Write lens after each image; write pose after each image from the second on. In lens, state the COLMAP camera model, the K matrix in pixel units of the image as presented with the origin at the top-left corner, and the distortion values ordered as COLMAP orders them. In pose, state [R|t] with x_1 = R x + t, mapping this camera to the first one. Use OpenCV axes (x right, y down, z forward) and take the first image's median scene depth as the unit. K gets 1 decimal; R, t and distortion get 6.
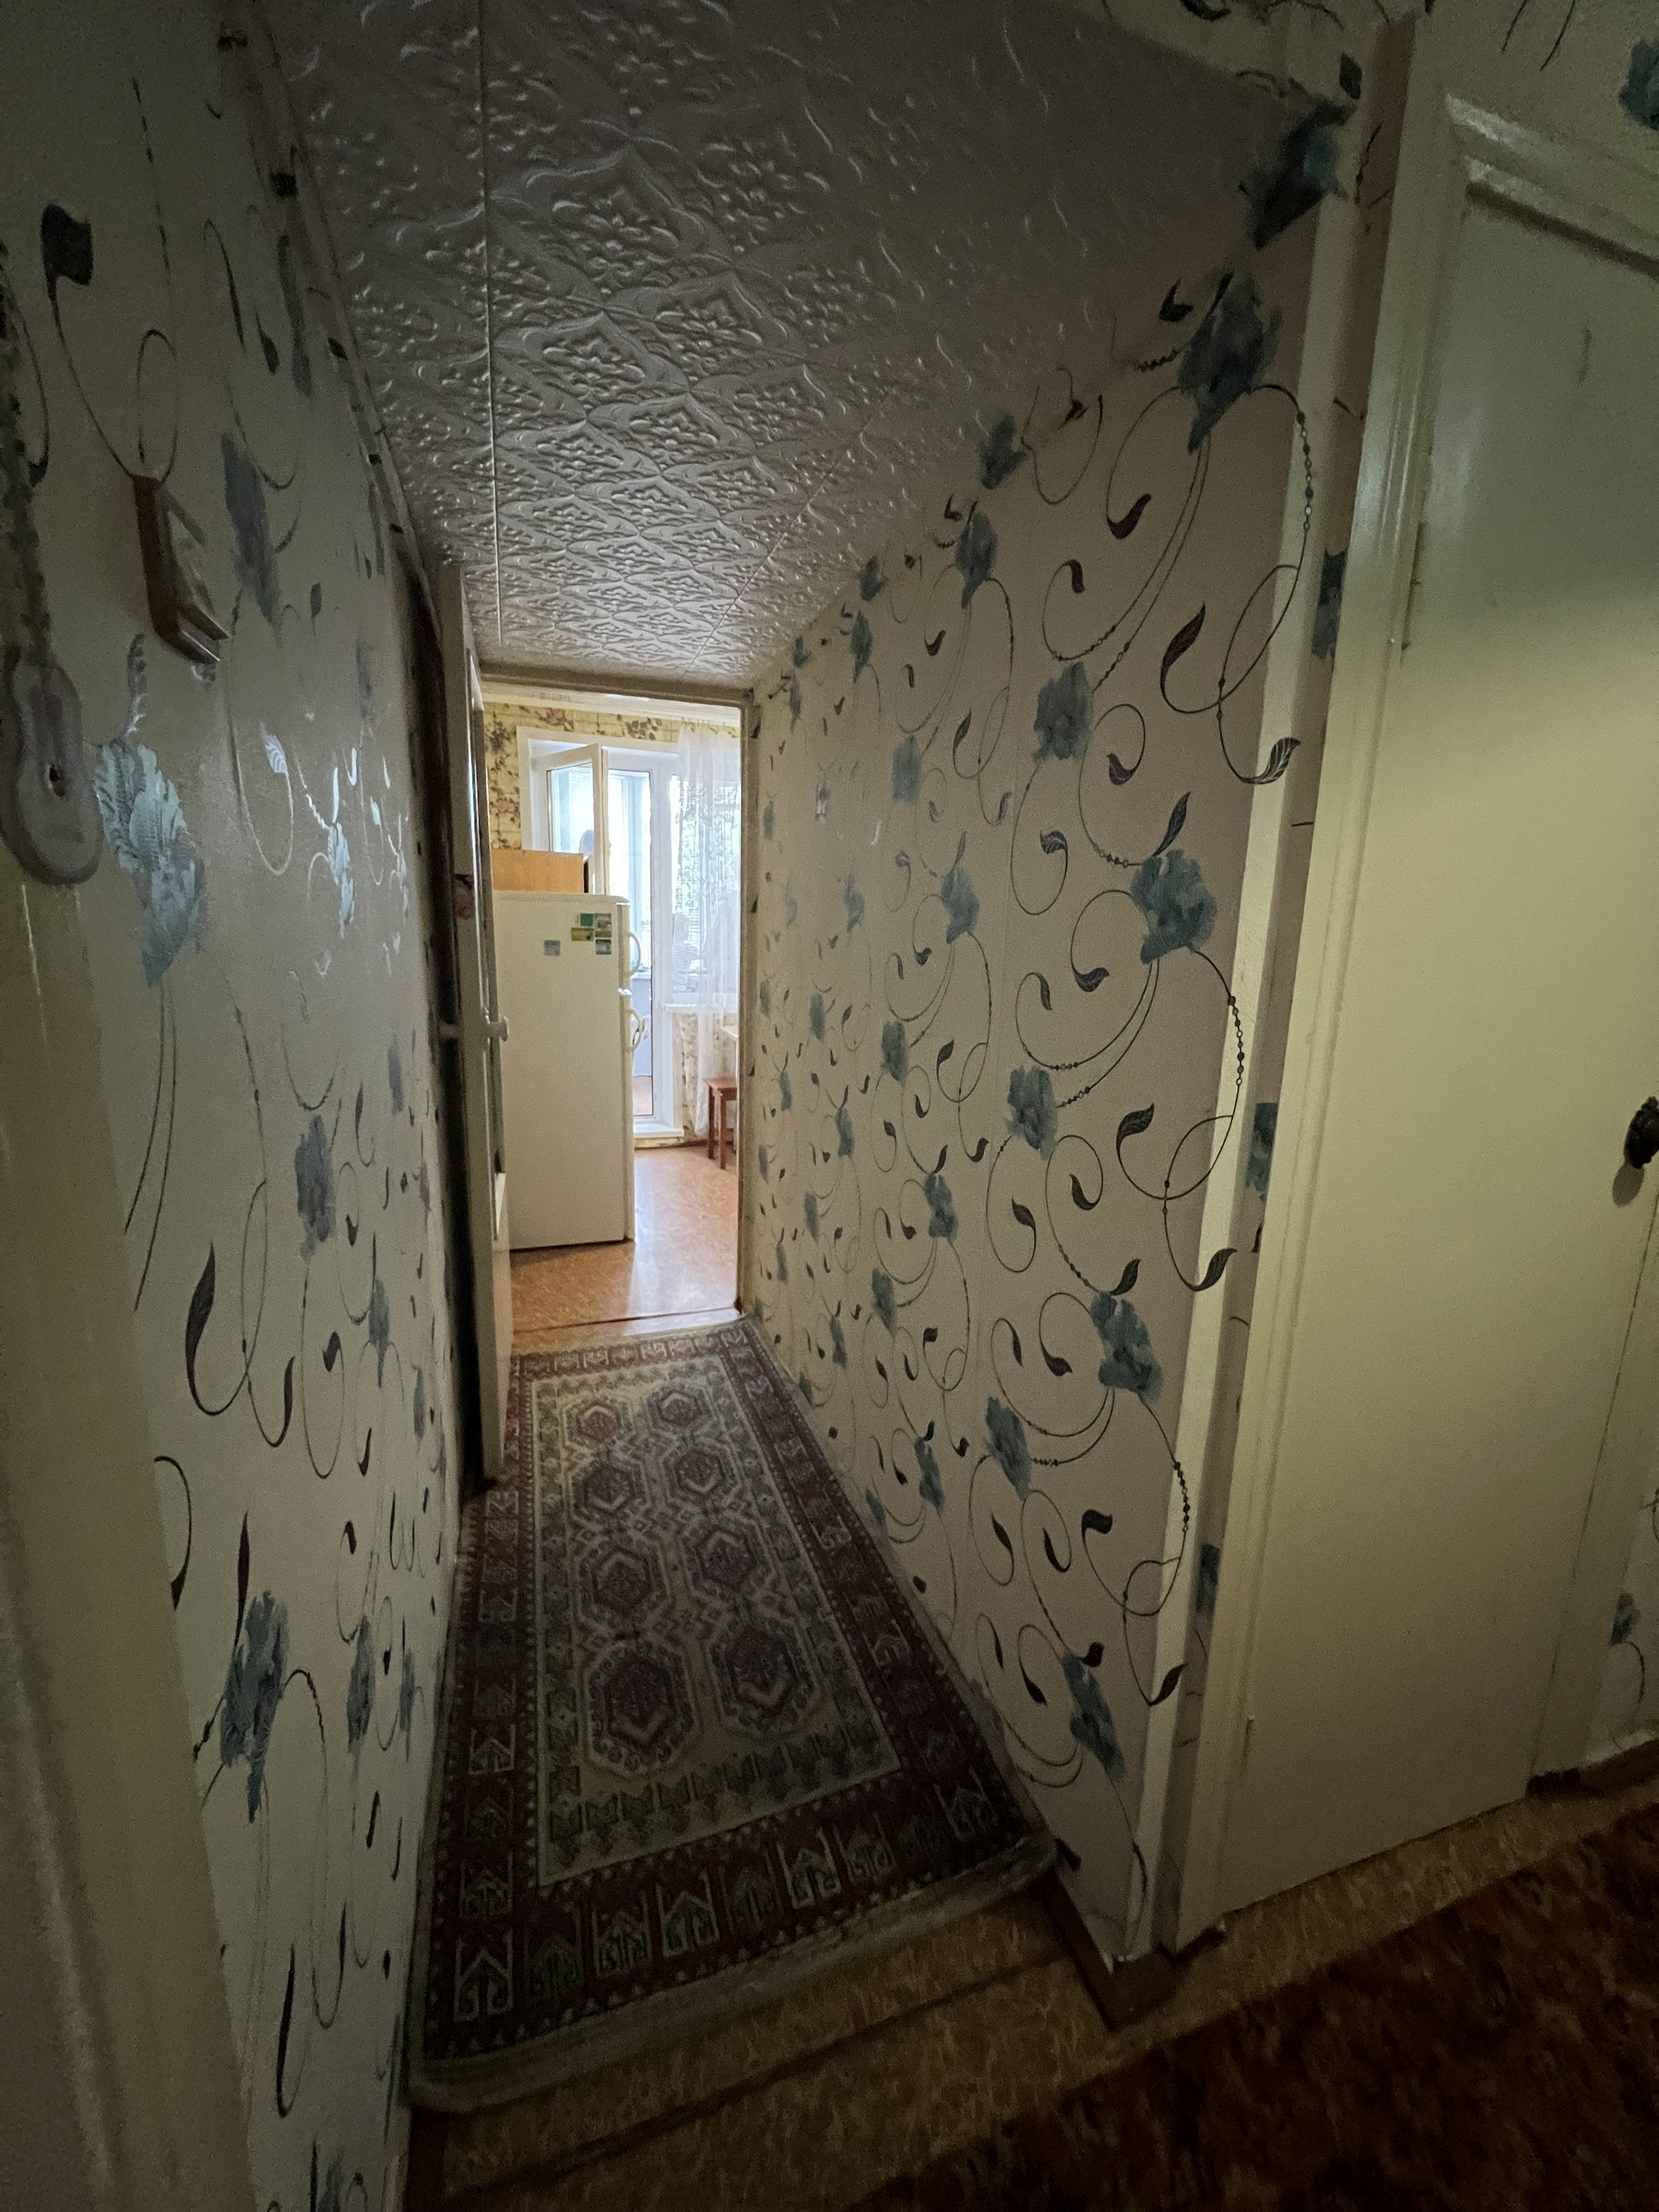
lens RADIAL K [[885.3, 0, 833.4], [0, 885.3, 1105.4], [0, 0, 1]] dist [-0.001588, 0.000773]
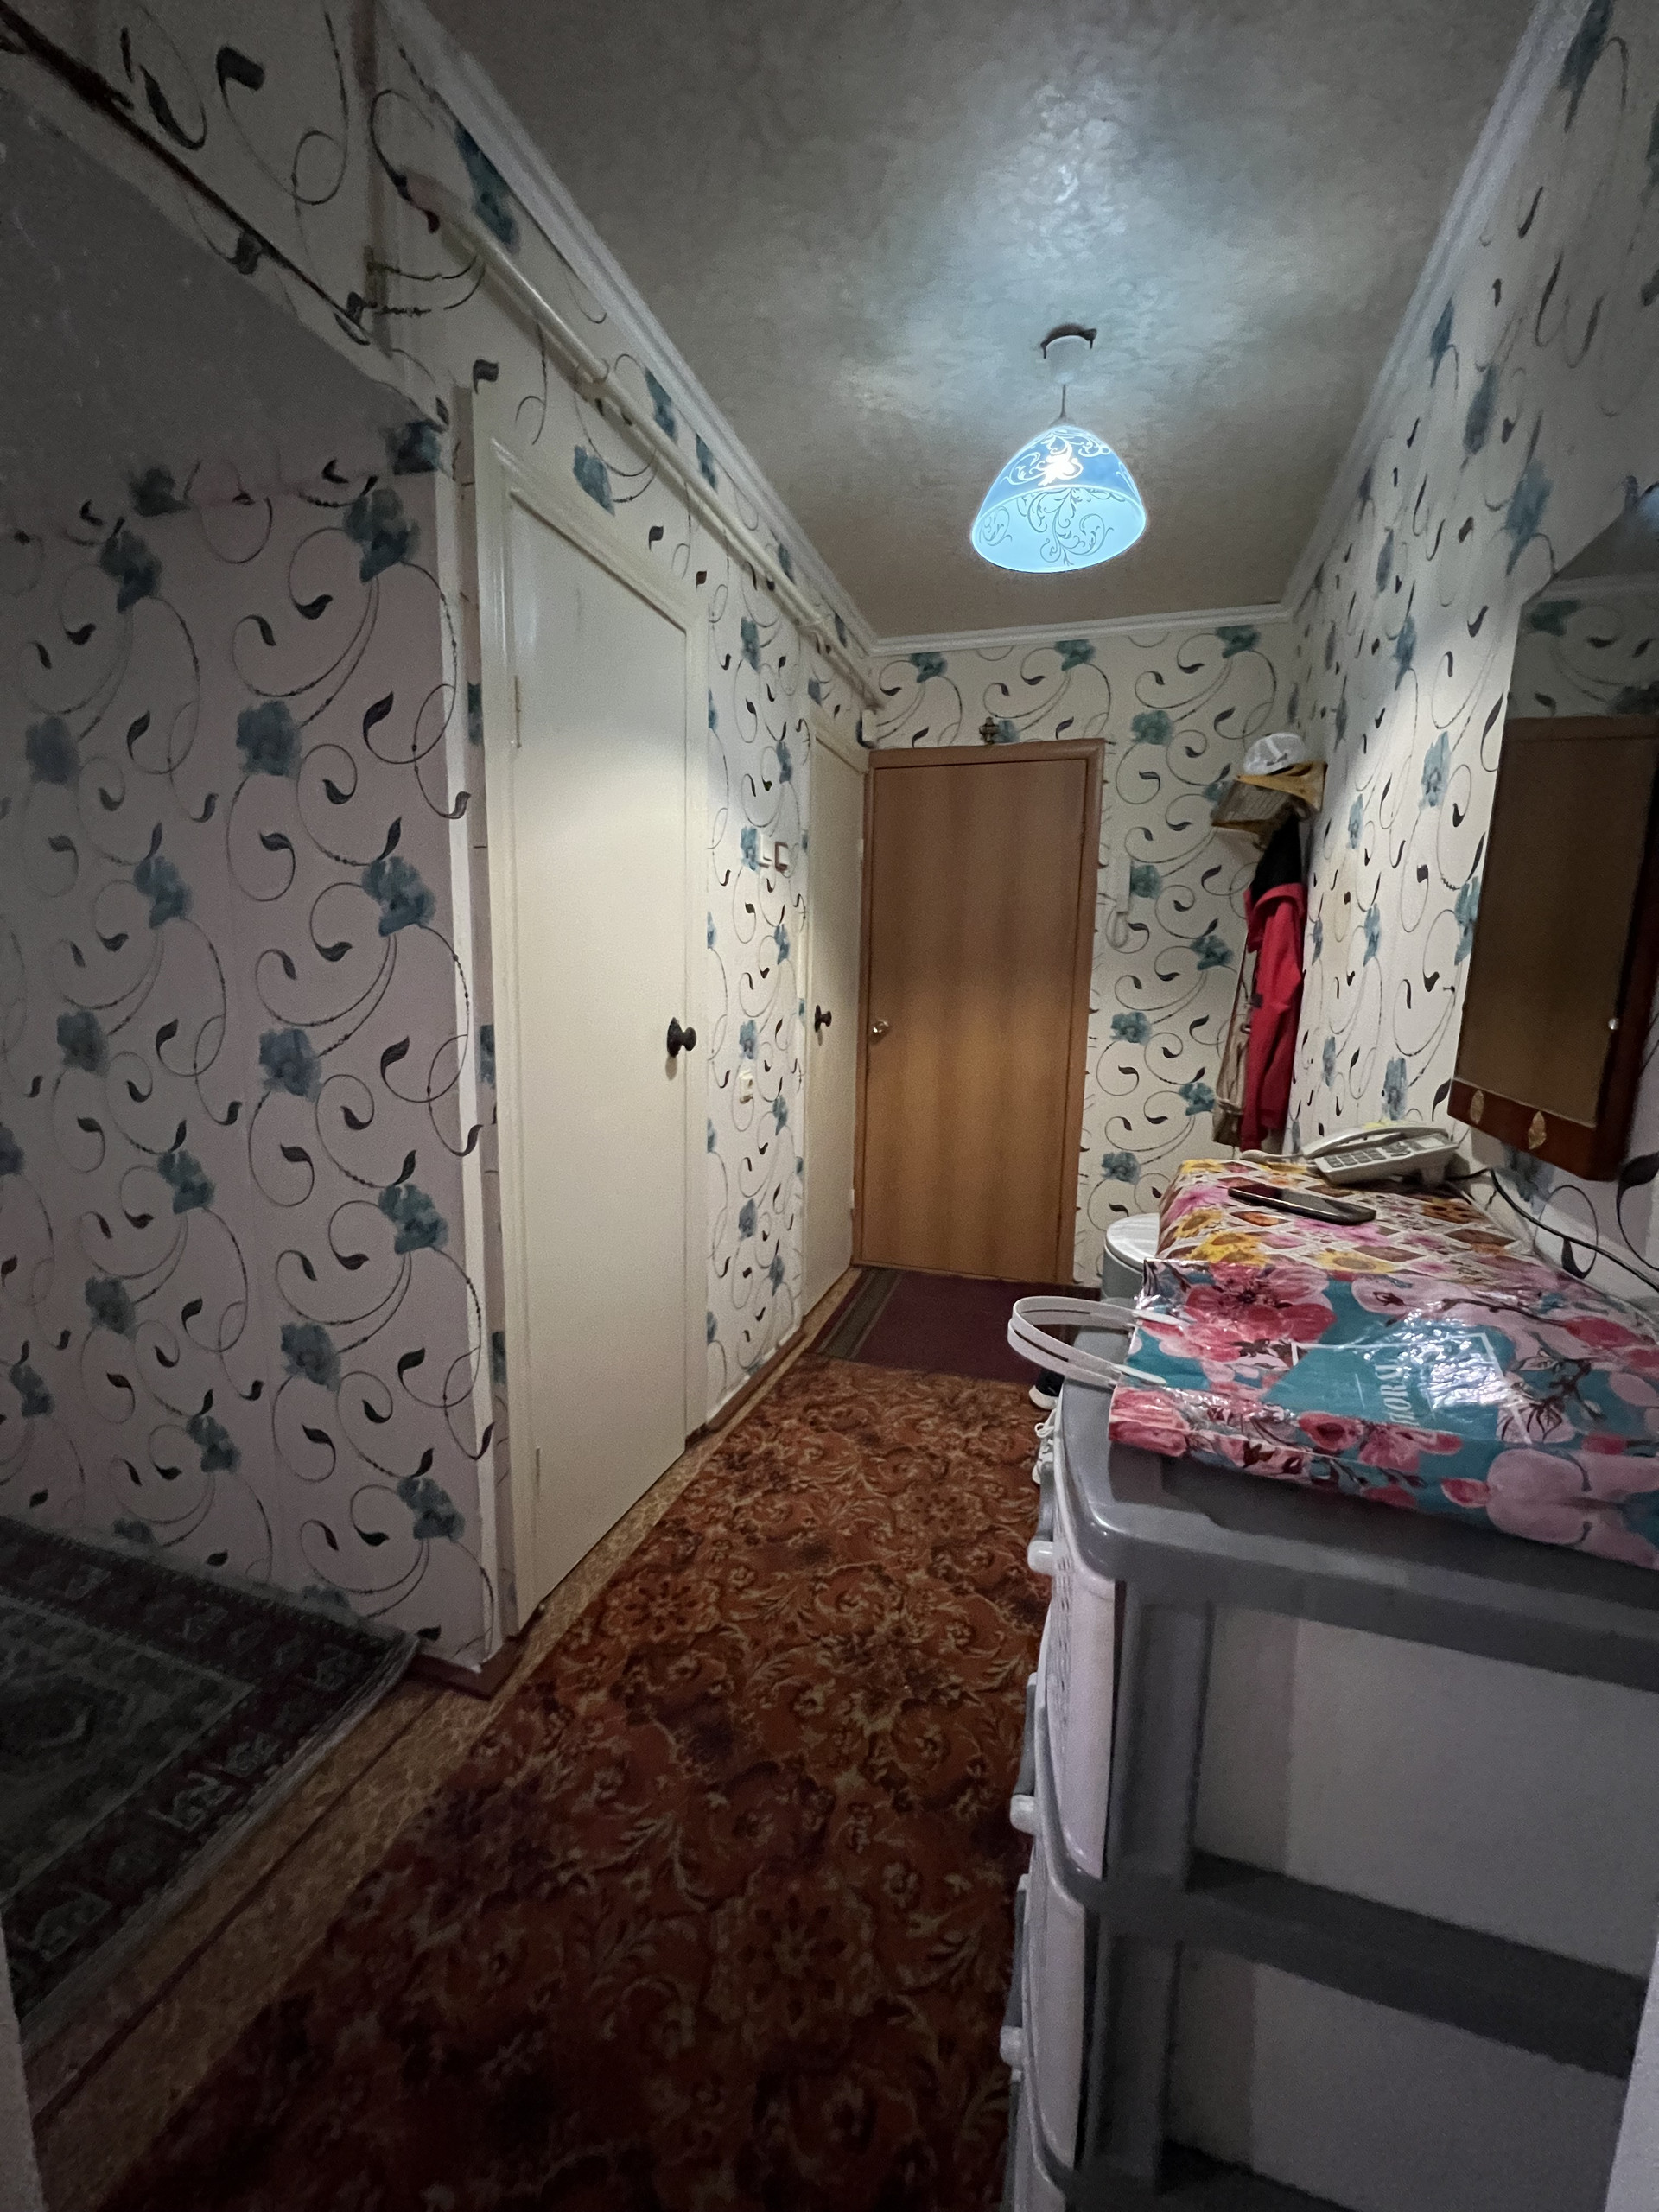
lens RADIAL K [[885.3, 0, 833.4], [0, 885.3, 1105.4], [0, 0, 1]] dist [-0.001588, 0.000773]
pose [[0.605025, -0.131779, 0.785225, -0.321020], [0.148966, 0.987529, 0.050950, 0.125174], [-0.782147, 0.086146, 0.617111, -0.356229]]
